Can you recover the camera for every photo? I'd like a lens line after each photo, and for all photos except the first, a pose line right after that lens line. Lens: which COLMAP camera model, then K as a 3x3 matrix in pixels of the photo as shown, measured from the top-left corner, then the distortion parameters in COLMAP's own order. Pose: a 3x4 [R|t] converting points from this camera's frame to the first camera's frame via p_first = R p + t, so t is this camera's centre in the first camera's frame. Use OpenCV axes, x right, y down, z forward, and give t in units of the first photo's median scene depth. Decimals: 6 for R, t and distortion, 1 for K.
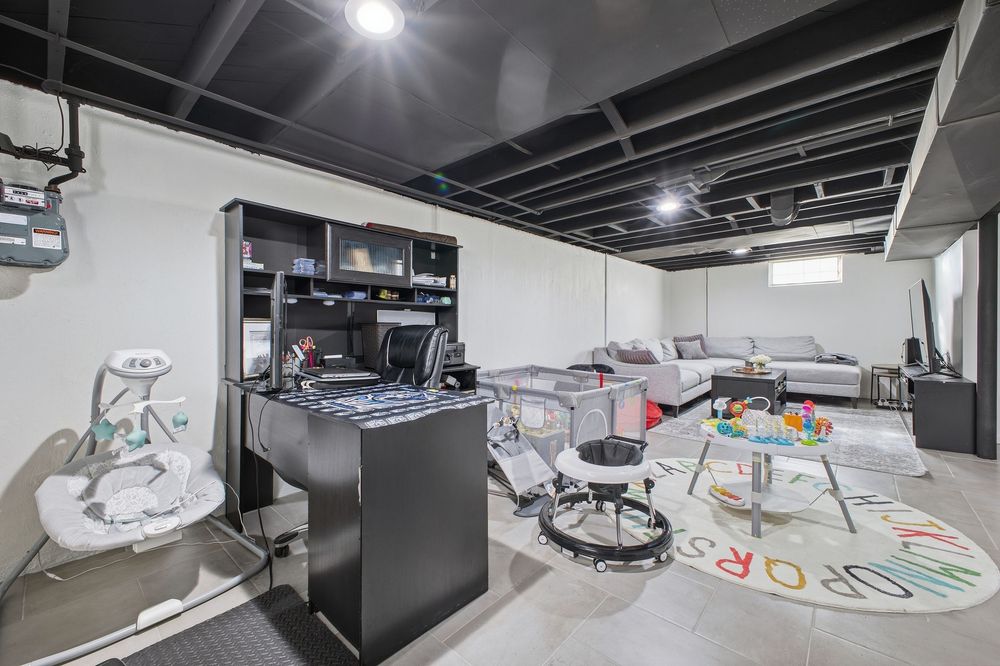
lens RADIAL K [[401.8, 0, 499.0], [0, 401.8, 328.9], [0, 0, 1]] dist [0.020603, -0.000700]
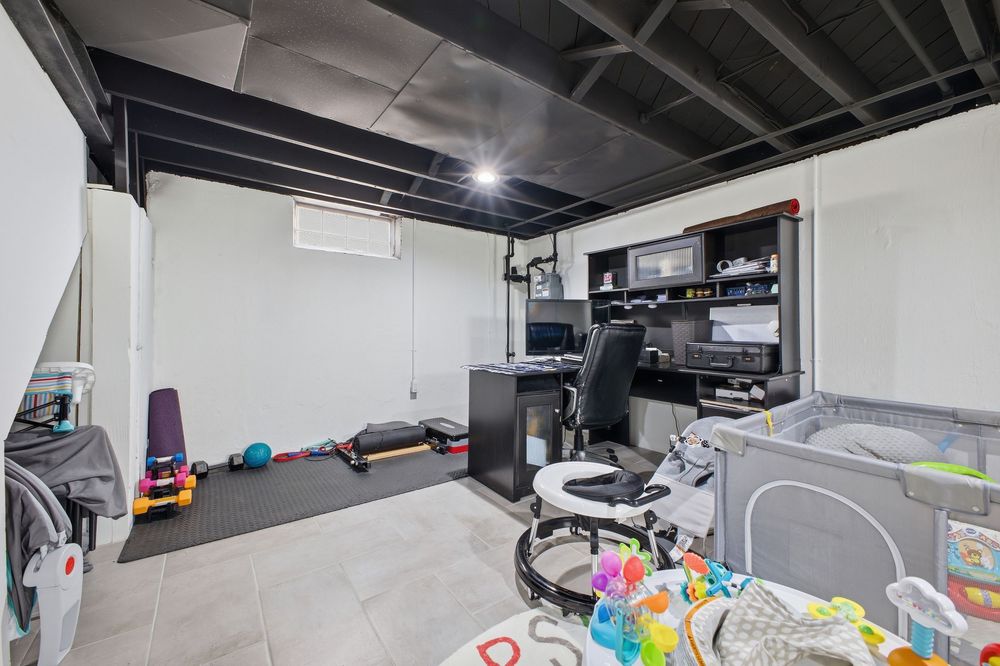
lens RADIAL K [[401.8, 0, 499.0], [0, 401.8, 328.9], [0, 0, 1]] dist [0.020603, -0.000700]
pose [[-0.224943, -0.007954, -0.974339, 1.109668], [-0.010242, 0.999931, -0.005799, 0.022332], [0.974318, 0.008675, -0.225009, 1.006648]]
